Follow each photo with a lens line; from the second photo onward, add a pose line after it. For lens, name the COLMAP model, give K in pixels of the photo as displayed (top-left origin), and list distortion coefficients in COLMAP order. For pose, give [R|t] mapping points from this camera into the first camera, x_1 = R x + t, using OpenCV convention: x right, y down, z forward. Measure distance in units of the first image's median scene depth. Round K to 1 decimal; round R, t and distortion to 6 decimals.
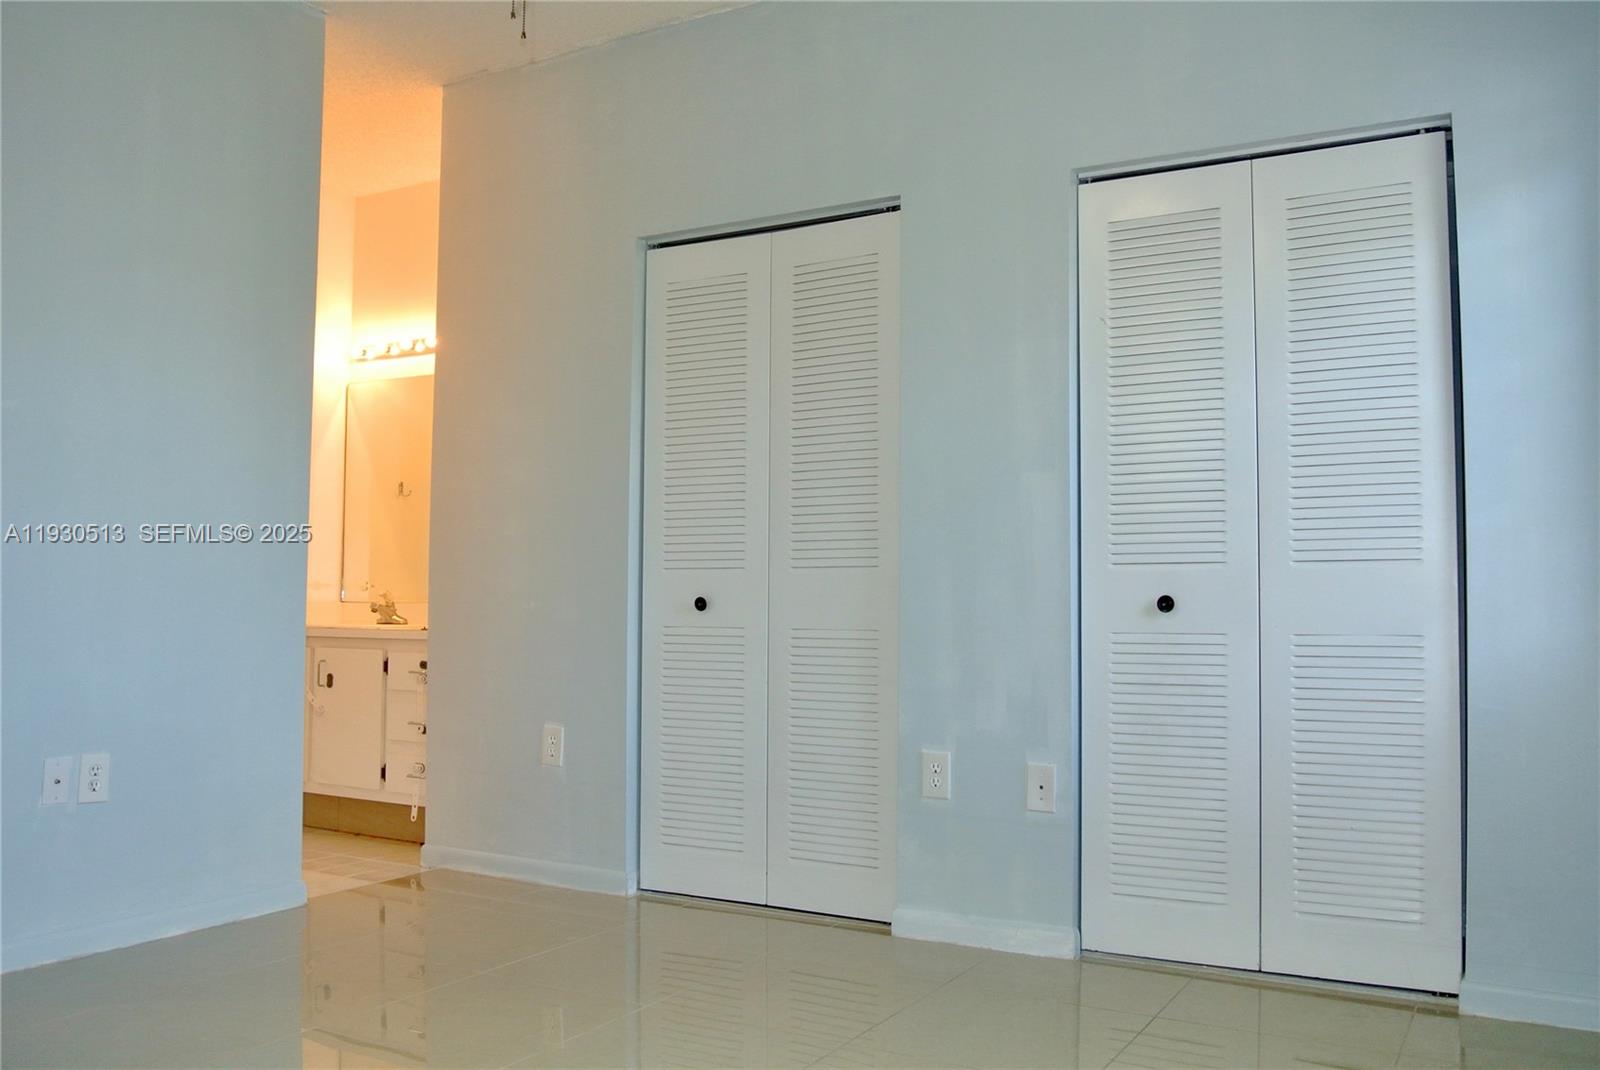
lens RADIAL K [[1360.5, 0, 799.5], [0, 1360.5, 539.3], [0, 0, 1]] dist [-0.057817, -0.000923]
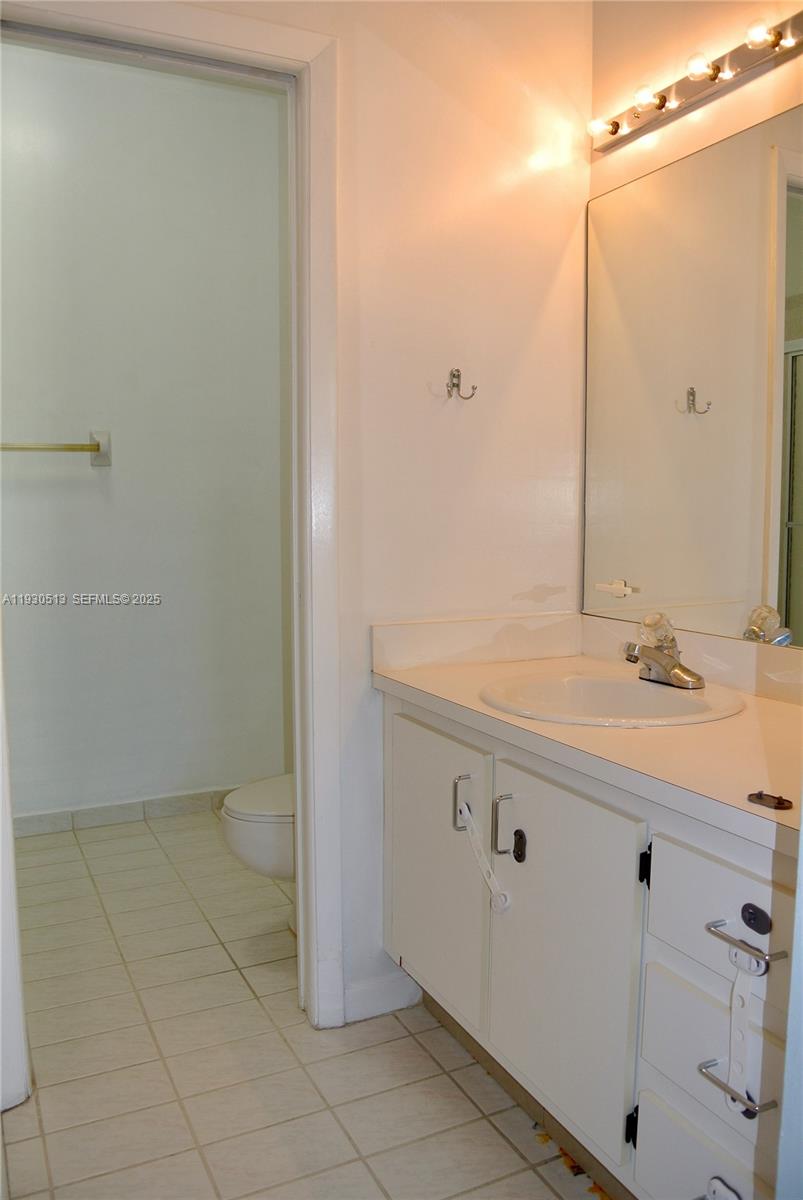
lens RADIAL K [[933.7, 0, 403.6], [0, 933.7, 601.3], [0, 0, 1]] dist [-0.092574, 0.039033]
pose [[0.832154, 0.045423, -0.552681, -0.204738], [0.032920, 0.990836, 0.131000, -0.011150], [0.553566, -0.127207, 0.823033, 0.697464]]
